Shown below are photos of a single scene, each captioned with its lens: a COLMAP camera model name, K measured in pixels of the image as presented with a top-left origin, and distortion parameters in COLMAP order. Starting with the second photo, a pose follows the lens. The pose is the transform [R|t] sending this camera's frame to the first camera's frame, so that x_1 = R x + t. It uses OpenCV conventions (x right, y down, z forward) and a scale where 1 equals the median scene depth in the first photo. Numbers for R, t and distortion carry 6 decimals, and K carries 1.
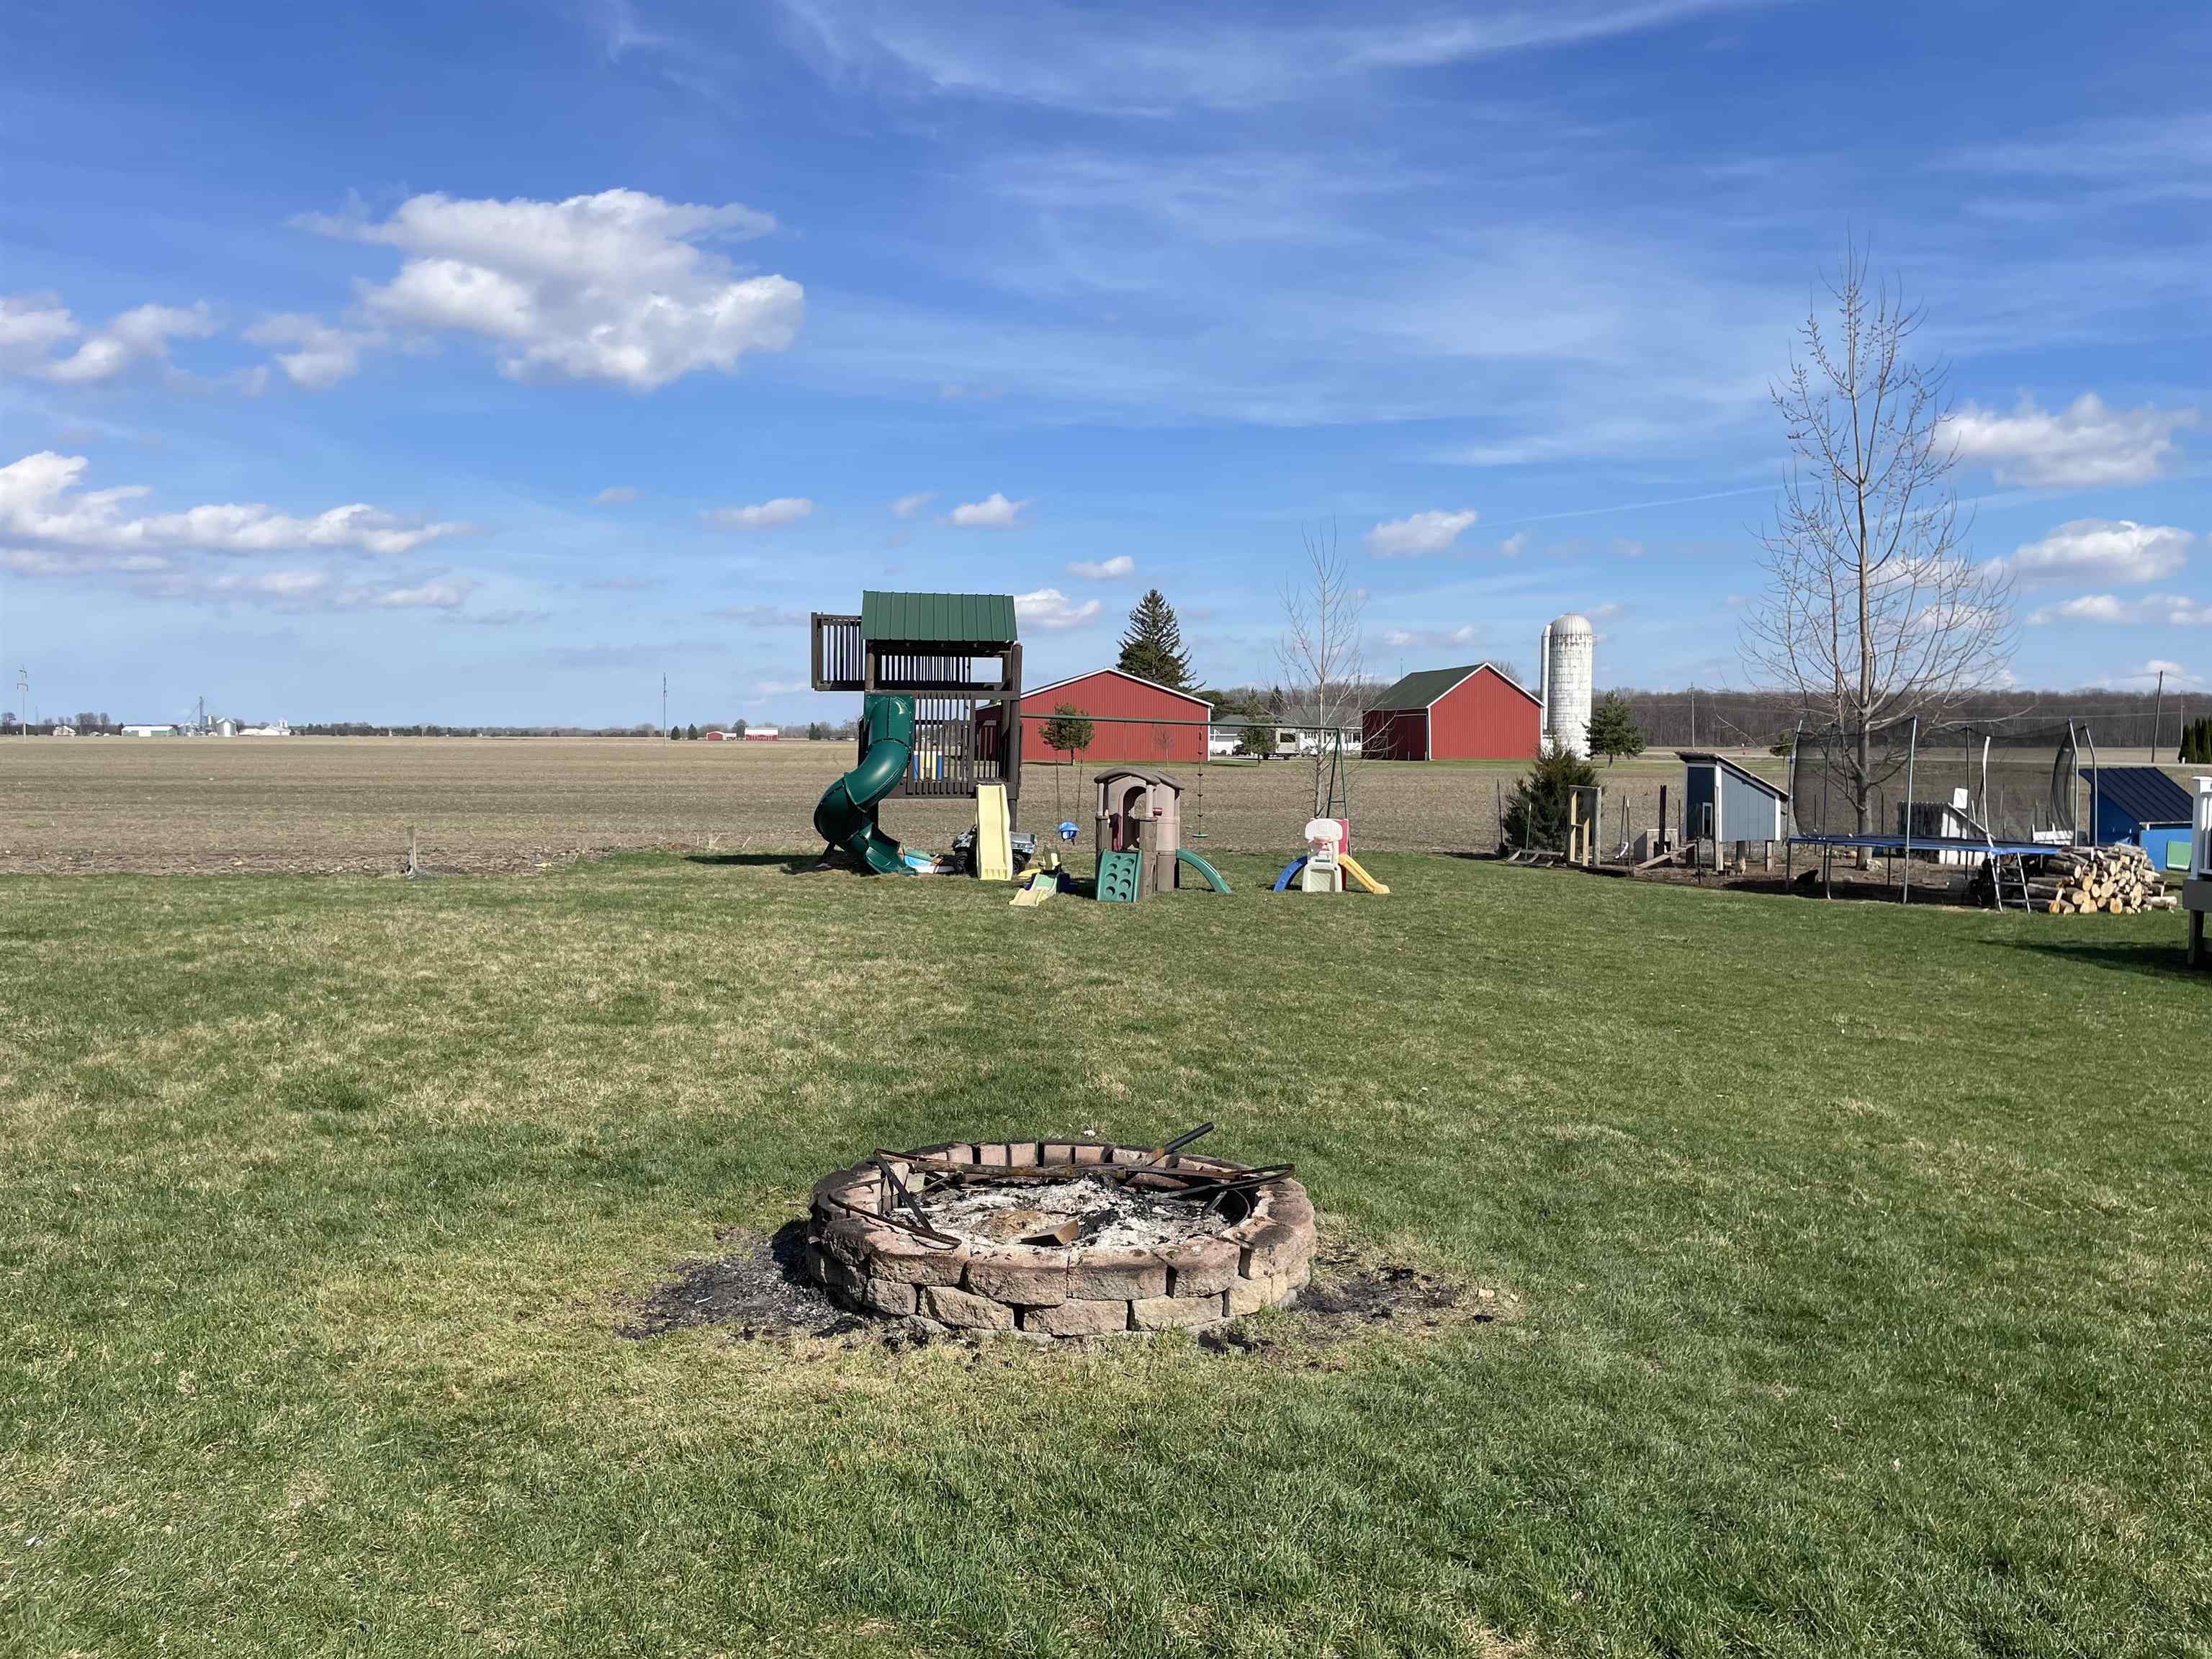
lens RADIAL K [[1678.0, 0, 1125.0], [0, 1678.0, 823.4], [0, 0, 1]] dist [0.113558, -0.142827]
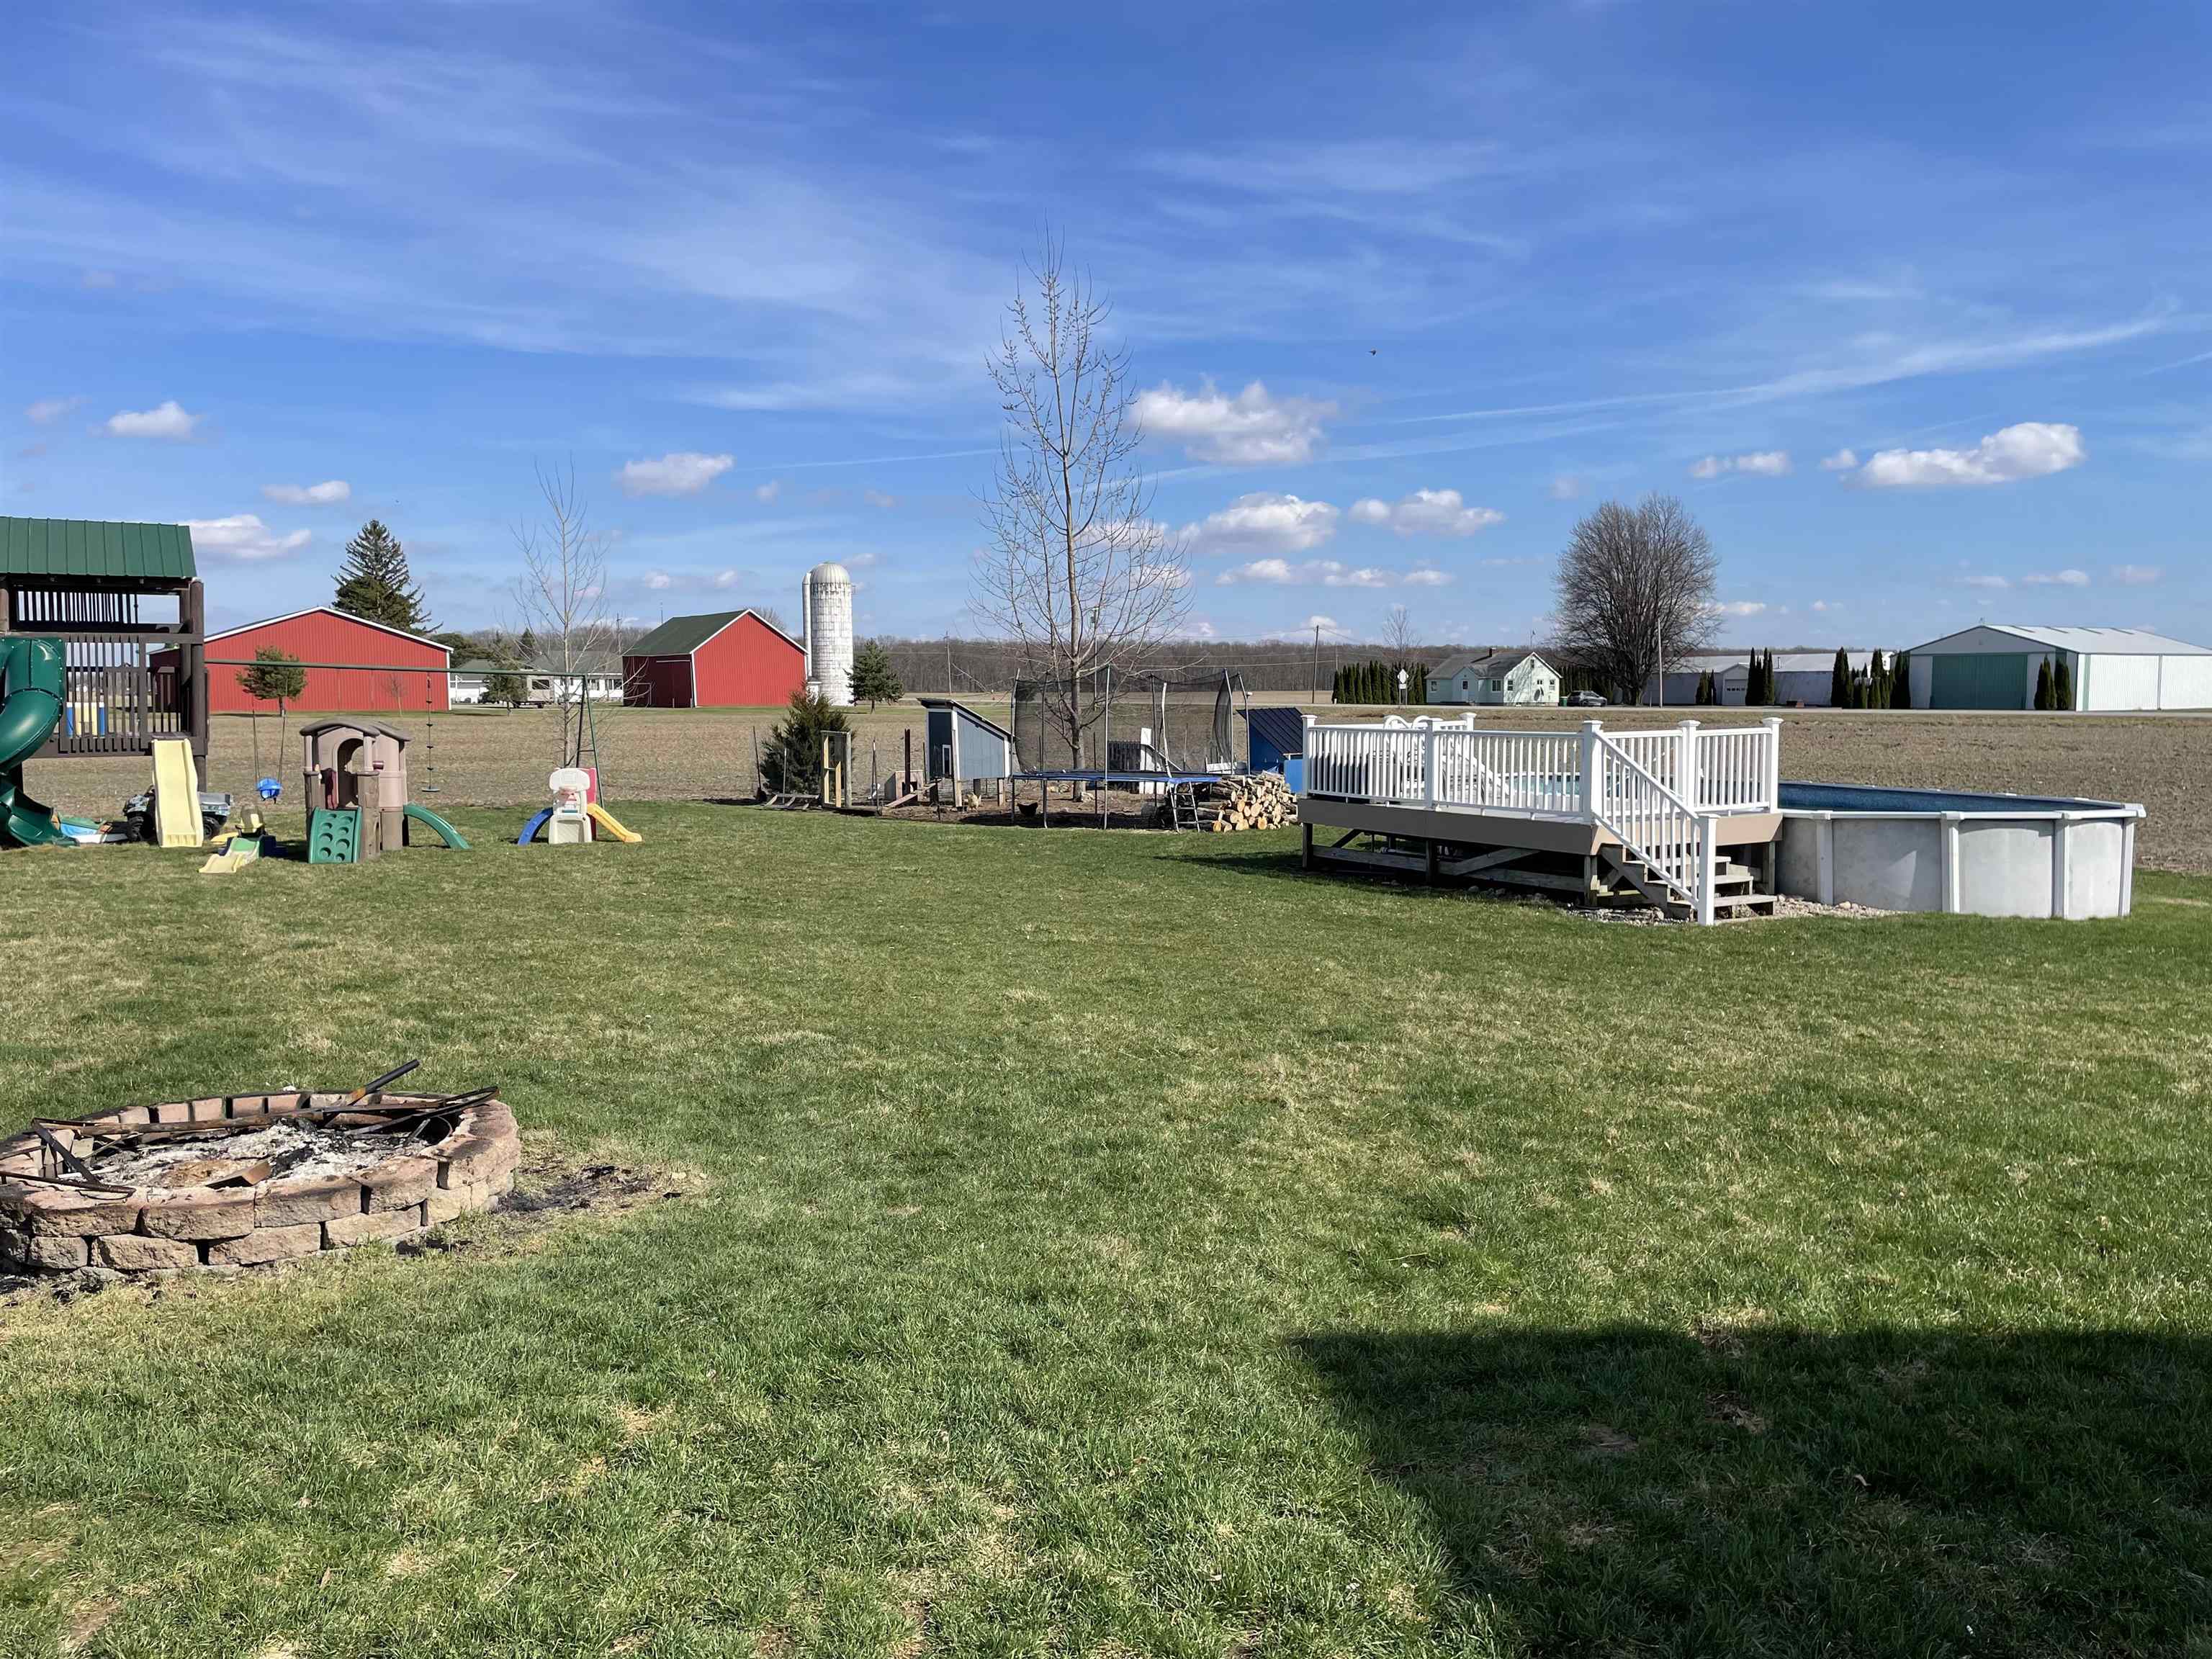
lens RADIAL K [[1678.0, 0, 1125.0], [0, 1678.0, 823.4], [0, 0, 1]] dist [0.113558, -0.142827]
pose [[0.910789, -0.040982, 0.410833, 0.005116], [0.028004, 0.998902, 0.037561, 0.001062], [-0.411921, -0.022706, 0.910937, -0.030182]]
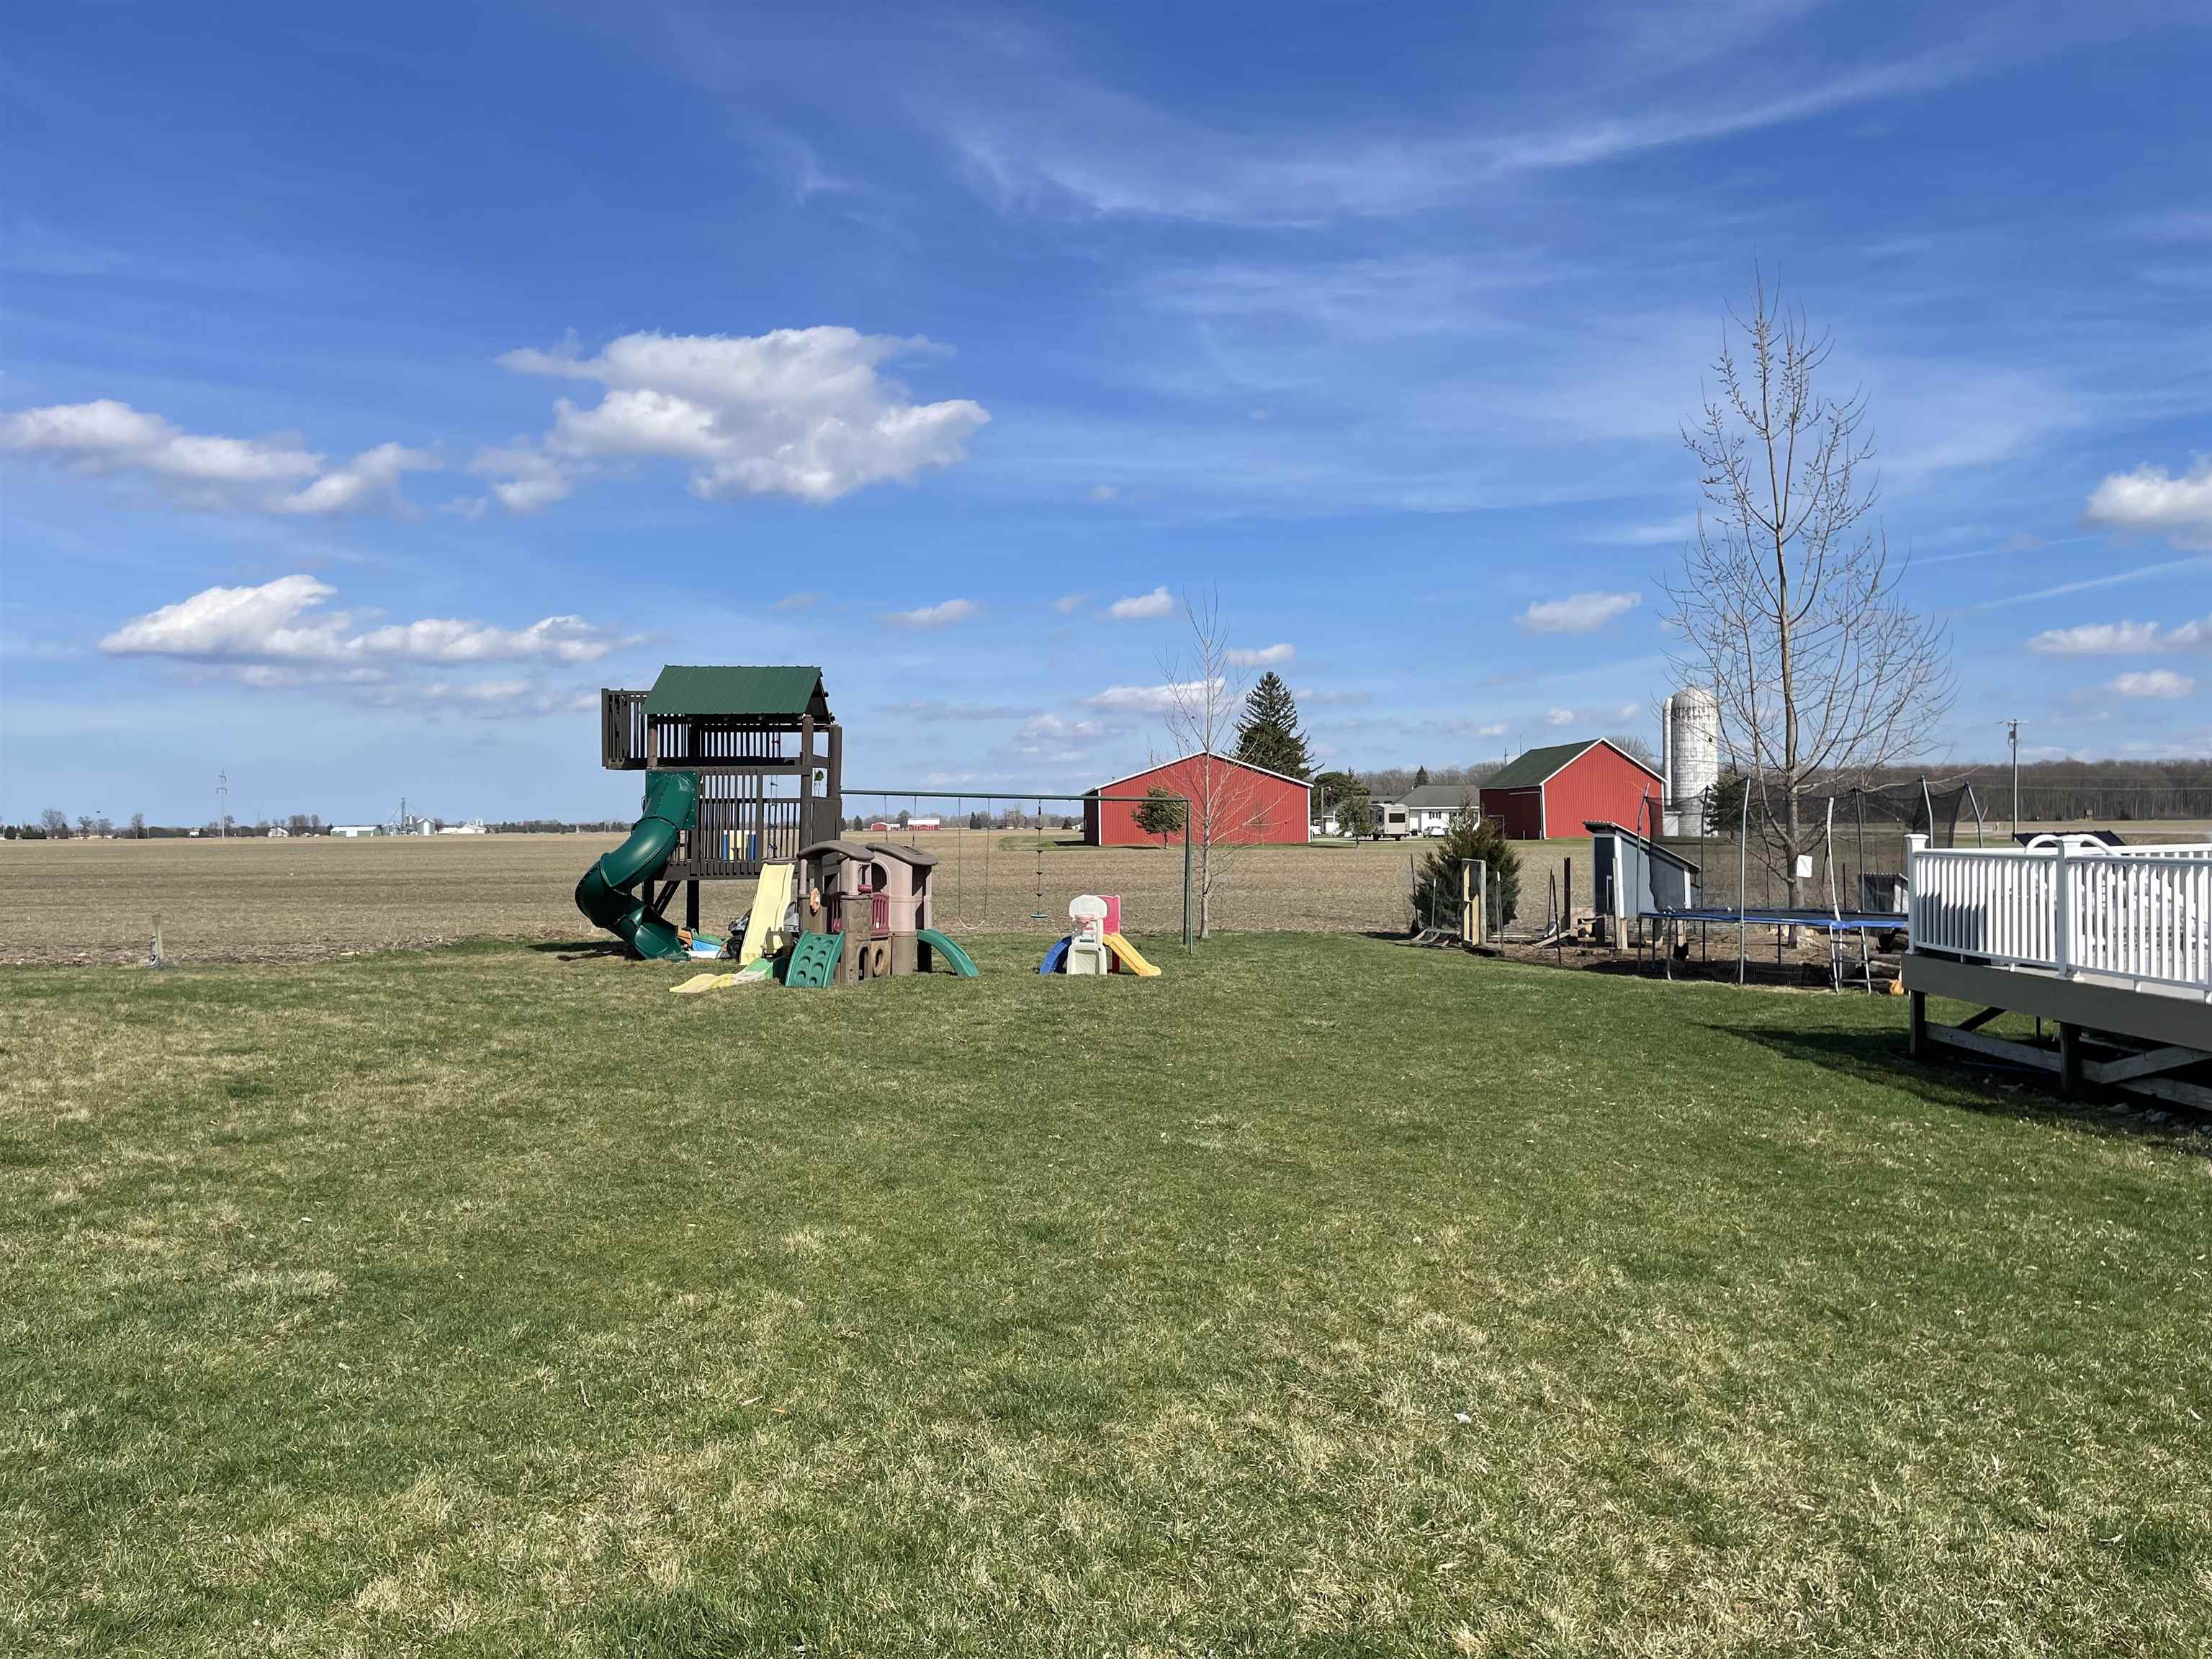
lens RADIAL K [[1673.8, 0, 1112.5], [0, 1673.8, 754.4], [0, 0, 1]] dist [0.036455, -0.002428]
pose [[0.994785, -0.019102, -0.100188, 0.197423], [0.009835, 0.995694, -0.092183, 0.004494], [0.101517, 0.090717, 0.990689, 0.067322]]
